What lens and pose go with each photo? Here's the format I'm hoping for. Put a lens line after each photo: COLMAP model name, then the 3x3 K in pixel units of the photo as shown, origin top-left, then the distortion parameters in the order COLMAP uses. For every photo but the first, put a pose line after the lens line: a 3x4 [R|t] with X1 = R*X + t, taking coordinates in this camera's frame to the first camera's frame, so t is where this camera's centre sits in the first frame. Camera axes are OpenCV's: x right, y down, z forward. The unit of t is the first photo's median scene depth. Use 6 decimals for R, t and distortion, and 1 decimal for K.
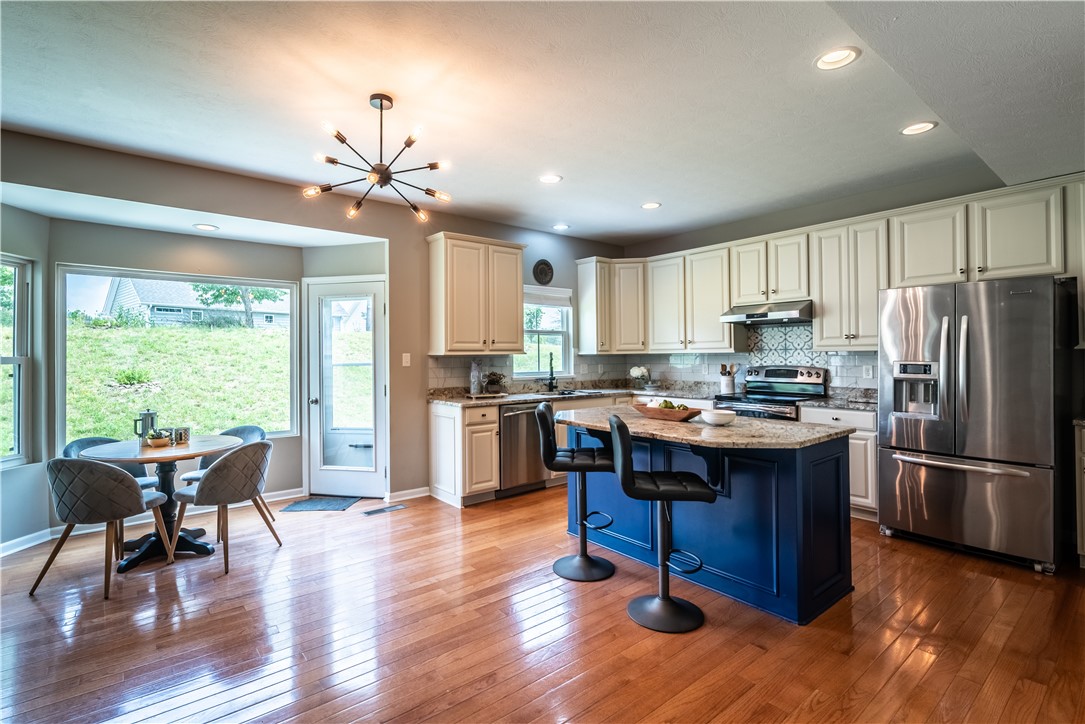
lens RADIAL K [[502.9, 0, 542.5], [0, 502.9, 362.0], [0, 0, 1]] dist [0.000193, -0.000007]
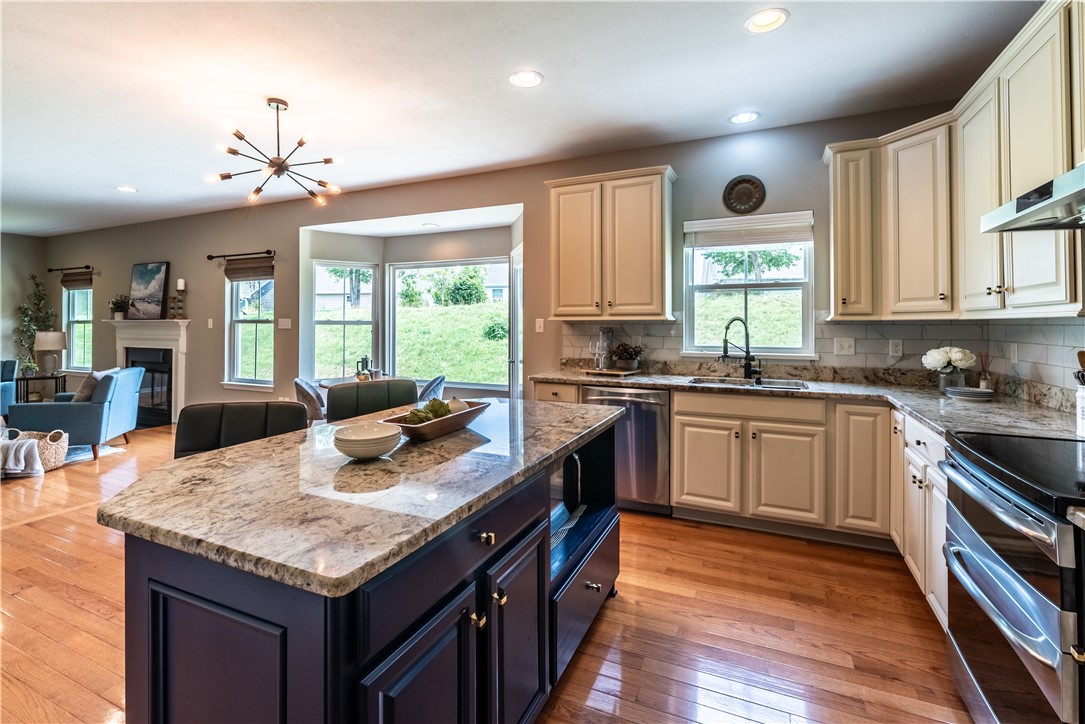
lens RADIAL K [[494.9, 0, 540.5], [0, 494.9, 318.6], [0, 0, 1]] dist [-0.000767, -0.000071]
pose [[0.440859, -0.000292, -0.897576, 0.501993], [-0.016134, 0.999836, -0.008250, -0.008677], [0.897431, 0.018119, 0.440782, 0.518472]]
